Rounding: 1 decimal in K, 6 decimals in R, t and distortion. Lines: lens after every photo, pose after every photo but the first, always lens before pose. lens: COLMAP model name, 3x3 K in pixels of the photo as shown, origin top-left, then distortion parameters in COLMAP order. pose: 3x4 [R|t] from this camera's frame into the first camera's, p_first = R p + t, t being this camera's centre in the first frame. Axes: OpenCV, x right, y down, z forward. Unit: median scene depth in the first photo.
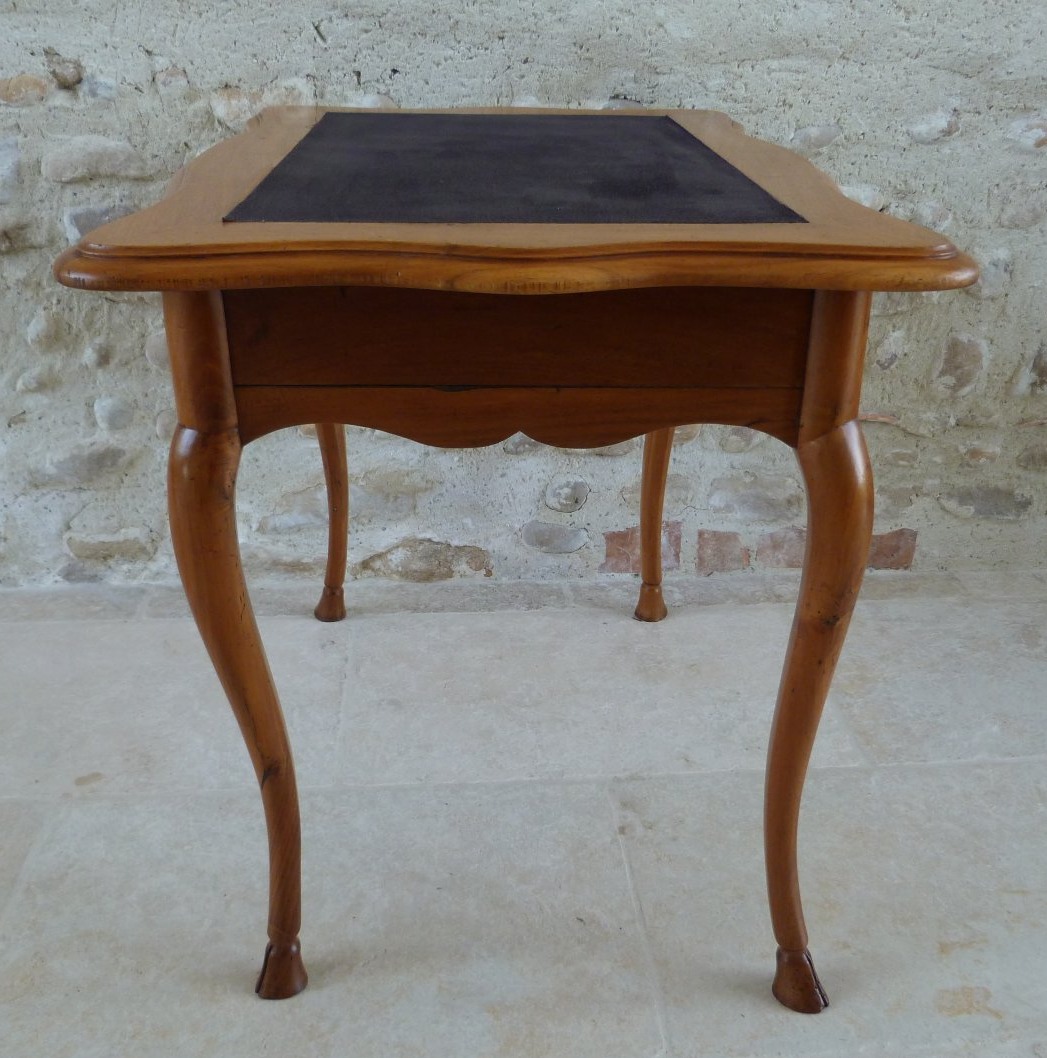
lens RADIAL K [[1198.9, 0, 538.9], [0, 1198.9, 600.2], [0, 0, 1]] dist [-0.031291, 0.000000]
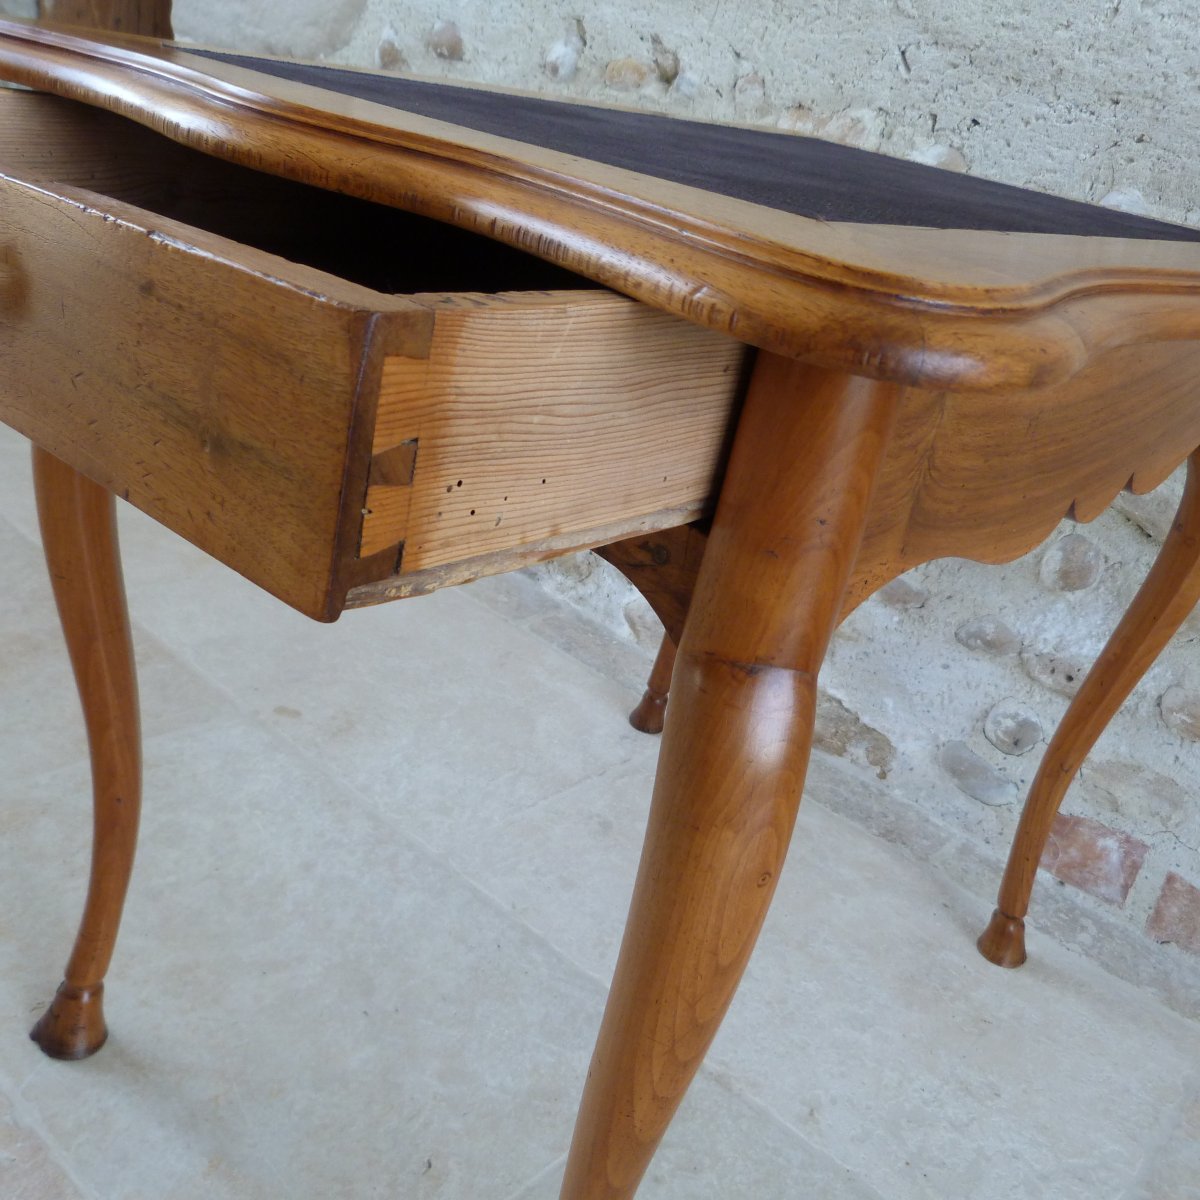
lens RADIAL K [[1199.4, 0, 594.0], [0, 1199.4, 598.7], [0, 0, 1]] dist [-0.027651, 0.000000]
pose [[0.679403, 0.401956, -0.613876, 0.312287], [-0.476410, 0.877934, 0.047593, -0.084707], [0.558073, 0.260122, 0.787966, 0.318355]]
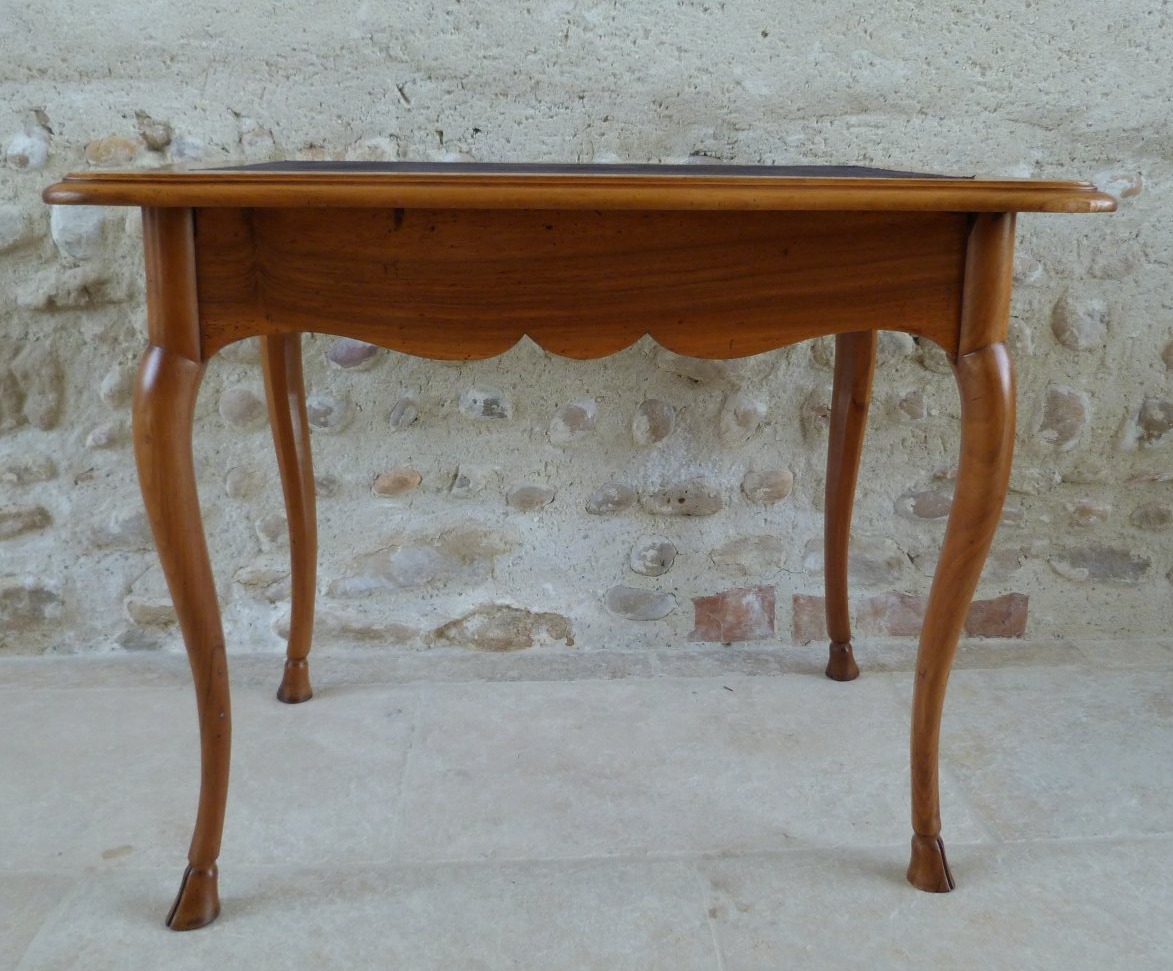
lens RADIAL K [[1198.8, 0, 600.5], [0, 1198.8, 467.0], [0, 0, 1]] dist [-0.030714, 0.000000]
pose [[0.999498, -0.005950, -0.031127, 0.014111], [-0.000728, 0.977652, -0.210227, 0.049166], [0.031683, 0.210144, 0.977157, 0.068072]]
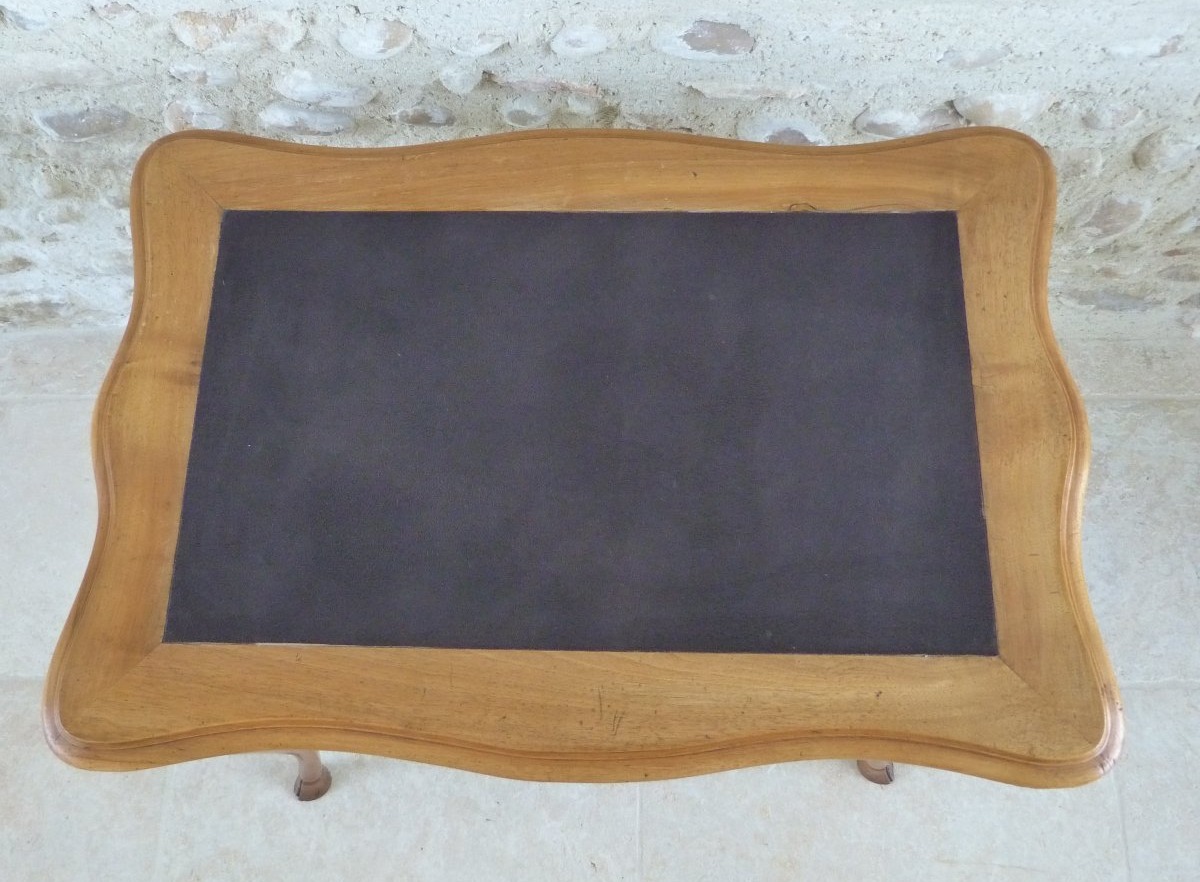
lens RADIAL K [[1196.0, 0, 600.6], [0, 1196.0, 443.4], [0, 0, 1]] dist [-0.033364, 0.000000]
pose [[0.994804, 0.078457, -0.064878, 0.070573], [-0.013584, 0.733863, 0.679162, -0.739807], [0.100897, -0.674752, 0.731115, 0.282172]]
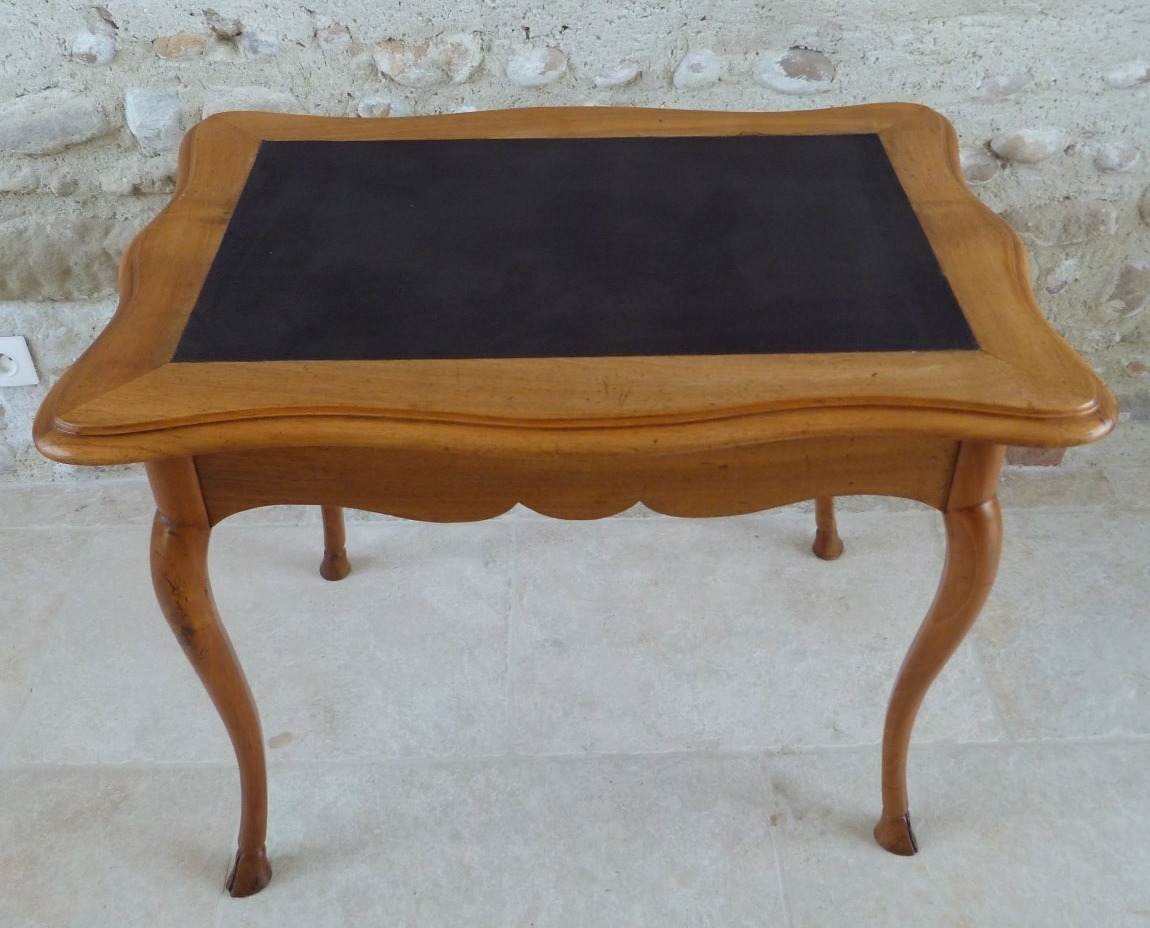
lens RADIAL K [[1196.5, 0, 599.8], [0, 1196.5, 395.0], [0, 0, 1]] dist [-0.030926, 0.000000]
pose [[0.998795, 0.026083, -0.041581, -0.045467], [-0.017855, 0.982159, 0.187205, -0.329954], [0.045722, -0.186237, 0.981440, 0.008434]]
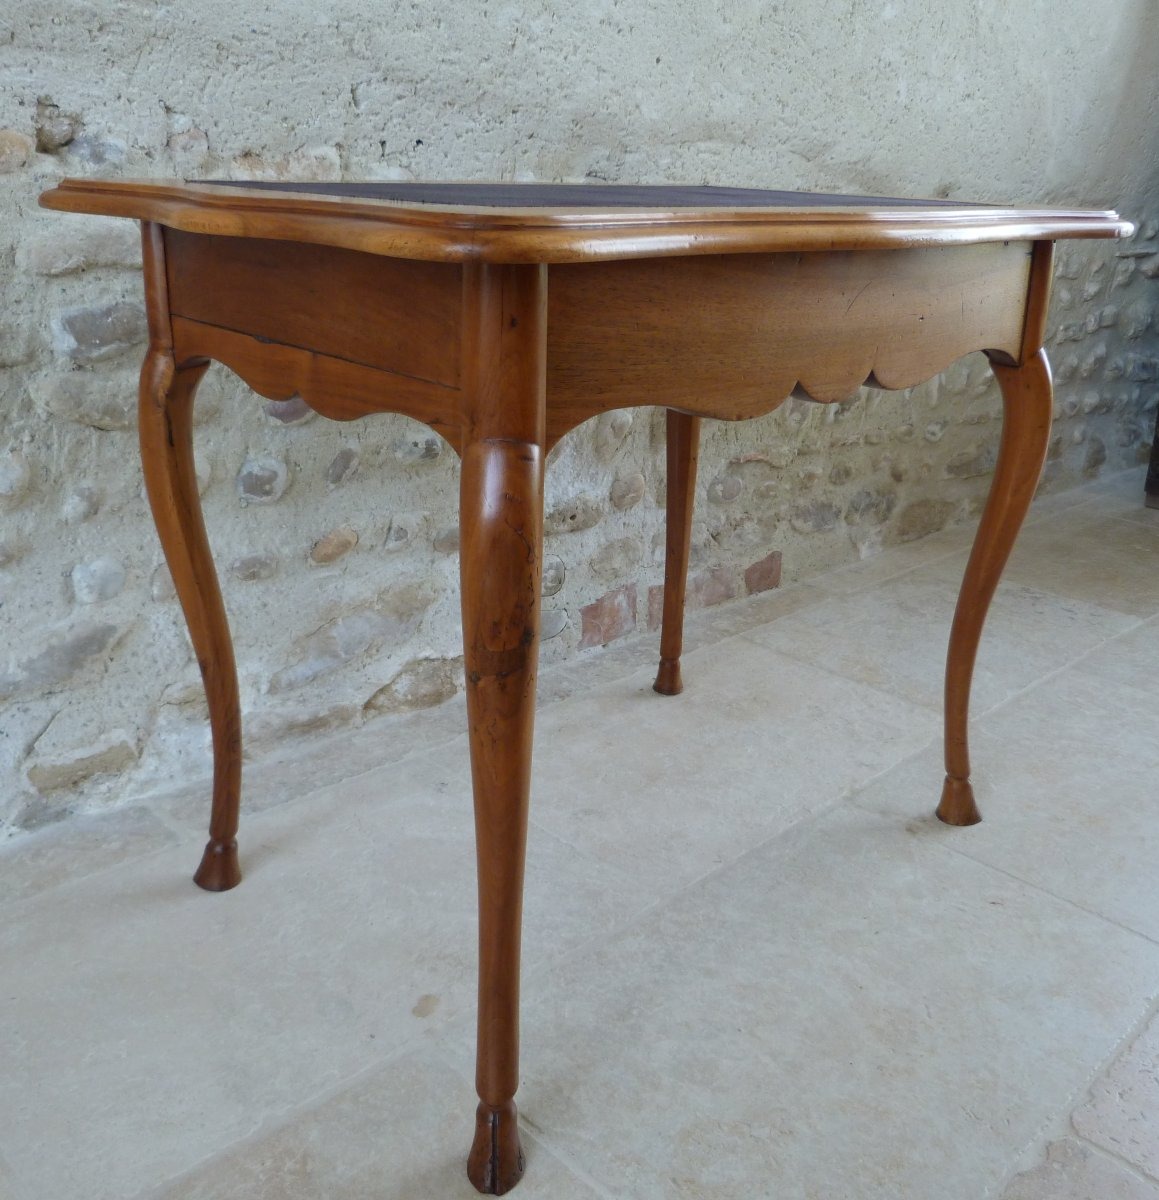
lens RADIAL K [[1190.7, 0, 597.8], [0, 1190.7, 599.7], [0, 0, 1]] dist [-0.034540, 0.000000]
pose [[0.766650, -0.206108, 0.608085, -0.633173], [0.270043, 0.962744, -0.014142, -0.054771], [-0.582515, 0.175051, 0.793746, 0.255287]]
